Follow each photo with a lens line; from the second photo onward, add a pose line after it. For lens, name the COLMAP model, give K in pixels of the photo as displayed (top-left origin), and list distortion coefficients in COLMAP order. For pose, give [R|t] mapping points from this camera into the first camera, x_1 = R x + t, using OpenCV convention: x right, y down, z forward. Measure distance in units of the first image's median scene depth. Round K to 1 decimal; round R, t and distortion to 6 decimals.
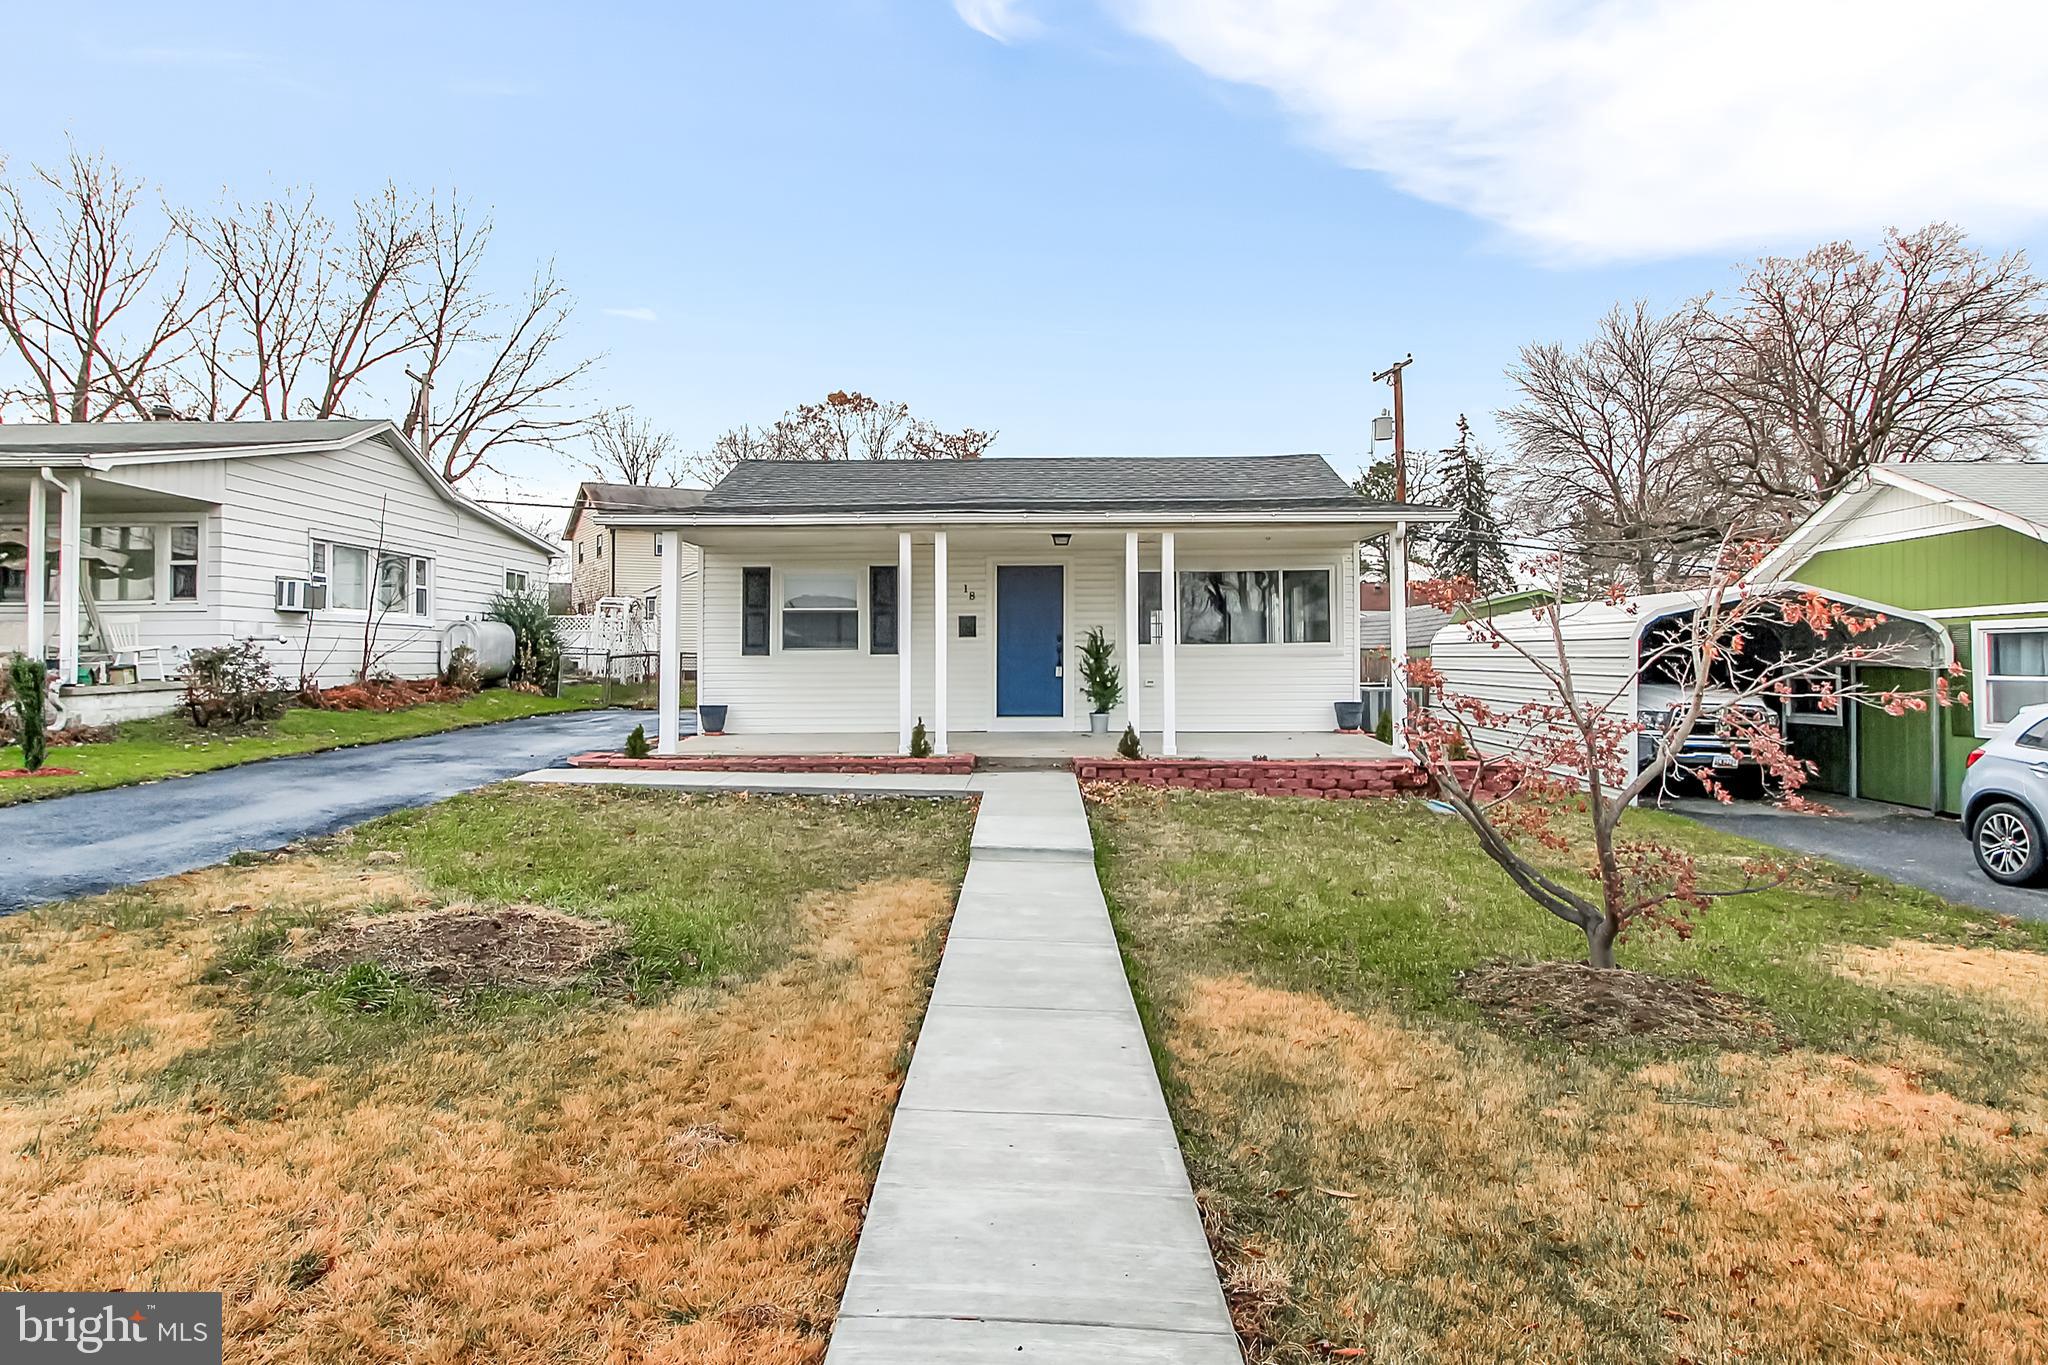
lens RADIAL K [[1209.8, 0, 1003.9], [0, 1209.8, 685.8], [0, 0, 1]] dist [-0.002514, -0.001343]
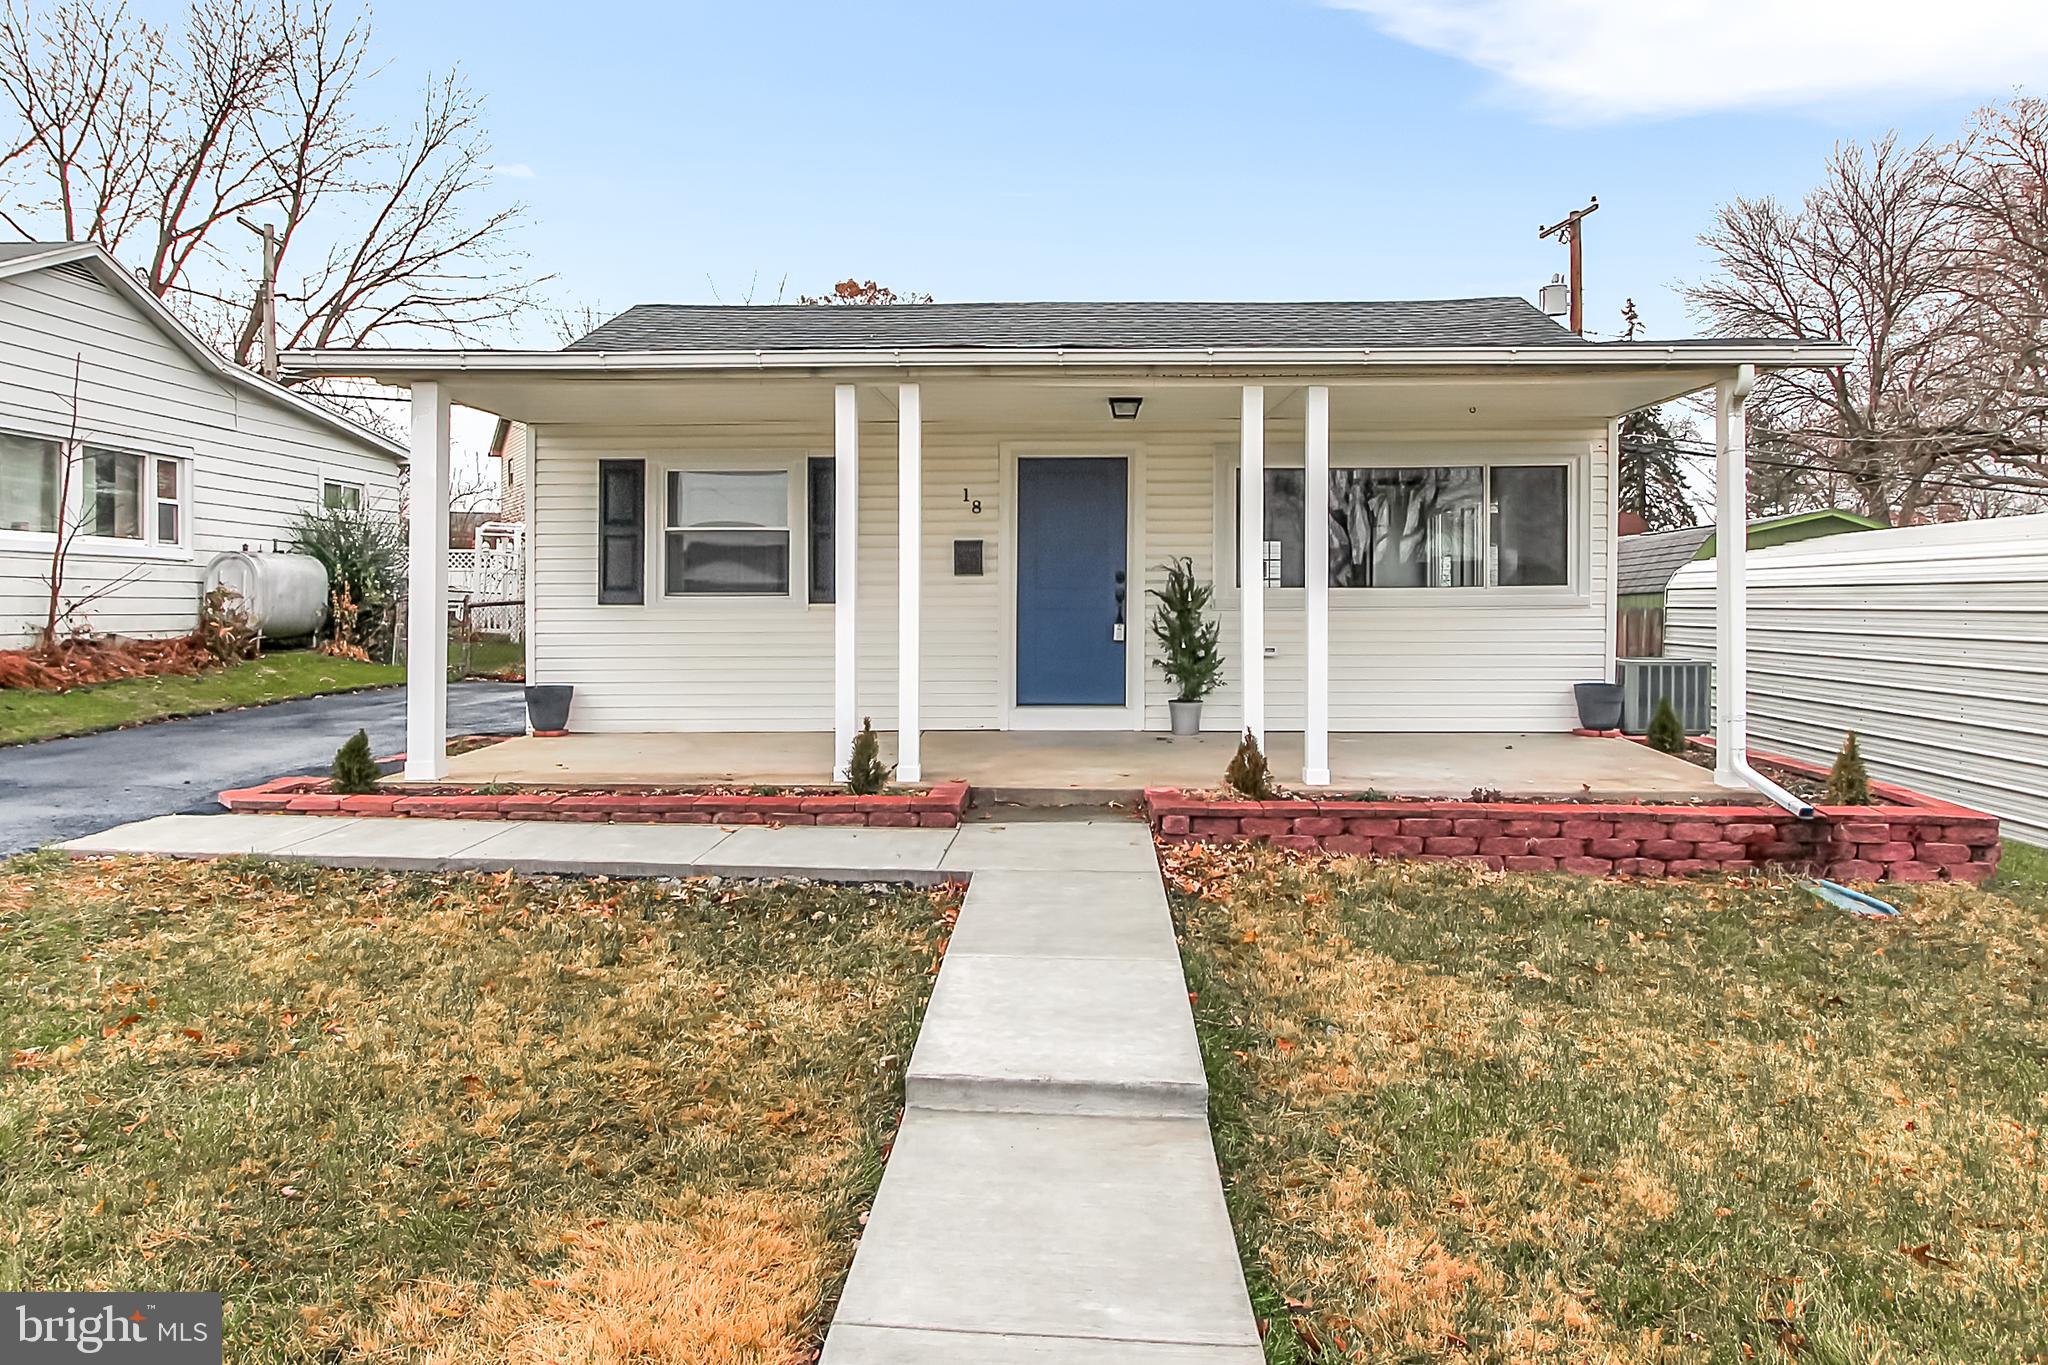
lens RADIAL K [[1392.9, 0, 1036.0], [0, 1392.9, 672.5], [0, 0, 1]] dist [0.003253, 0.000695]
pose [[0.999925, 0.002622, -0.011987, 0.012153], [-0.002325, 0.999692, 0.024701, -0.008780], [0.012048, -0.024672, 0.999623, 0.299878]]
